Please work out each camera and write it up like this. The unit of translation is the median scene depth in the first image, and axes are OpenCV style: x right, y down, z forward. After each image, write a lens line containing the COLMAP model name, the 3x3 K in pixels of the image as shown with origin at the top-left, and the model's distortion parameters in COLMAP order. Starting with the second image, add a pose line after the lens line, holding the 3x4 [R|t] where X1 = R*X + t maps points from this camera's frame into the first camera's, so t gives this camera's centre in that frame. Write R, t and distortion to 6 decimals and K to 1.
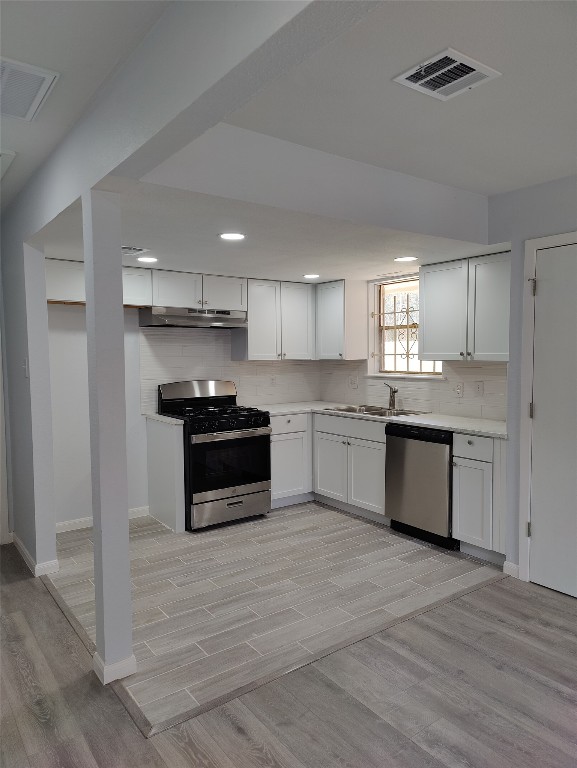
lens RADIAL K [[537.6, 0, 288.5], [0, 537.6, 384.0], [0, 0, 1]] dist [0.007431, 0.001976]
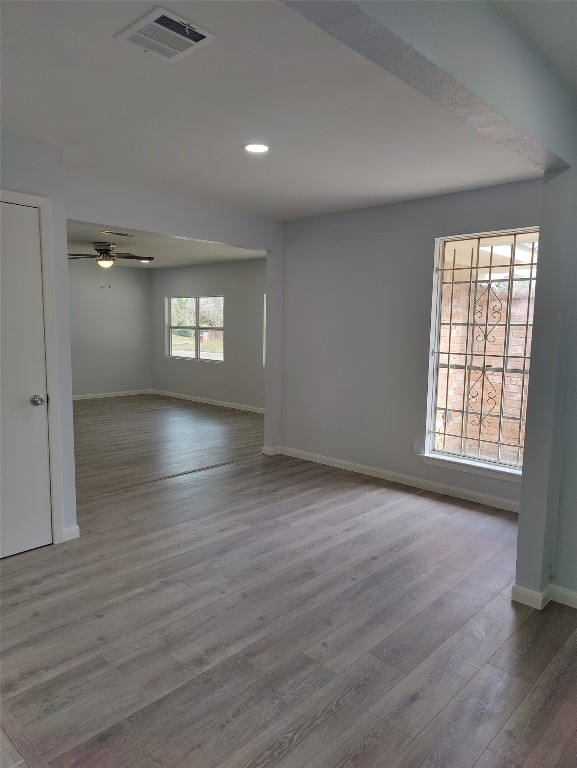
lens RADIAL K [[537.6, 0, 288.5], [0, 537.6, 384.0], [0, 0, 1]] dist [0.007431, 0.001976]
pose [[-0.182252, -0.115238, 0.976475, -0.682854], [0.043802, 0.991171, 0.125148, -0.037450], [-0.982276, 0.065580, -0.175595, 0.843180]]
